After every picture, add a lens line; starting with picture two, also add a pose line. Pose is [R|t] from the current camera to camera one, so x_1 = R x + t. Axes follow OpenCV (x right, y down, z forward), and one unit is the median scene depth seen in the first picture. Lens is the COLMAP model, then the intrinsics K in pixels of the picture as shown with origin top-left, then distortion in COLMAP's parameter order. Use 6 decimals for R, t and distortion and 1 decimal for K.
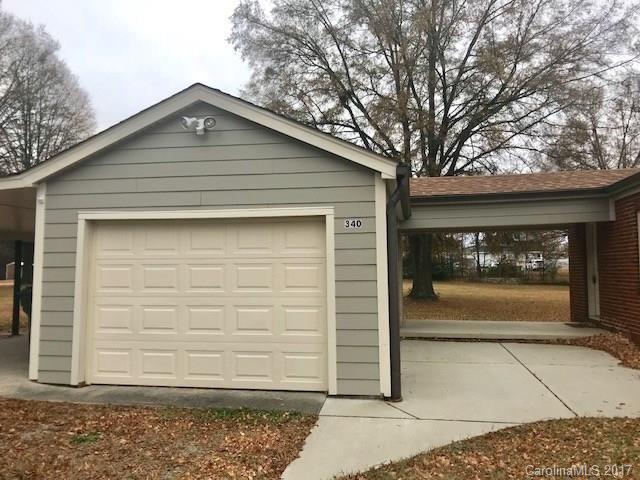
lens RADIAL K [[525.5, 0, 320.0], [0, 525.5, 240.0], [0, 0, 1]] dist [0.043504, -0.054185]
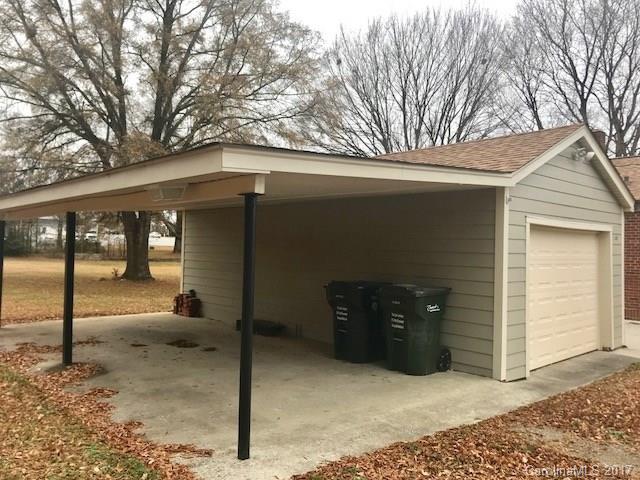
lens RADIAL K [[525.5, 0, 320.0], [0, 525.5, 240.0], [0, 0, 1]] dist [0.043504, -0.054185]
pose [[0.633645, 0.033713, 0.772889, -1.538299], [-0.071036, 0.997365, 0.014733, 0.009114], [-0.770356, -0.064239, 0.634370, 0.648584]]
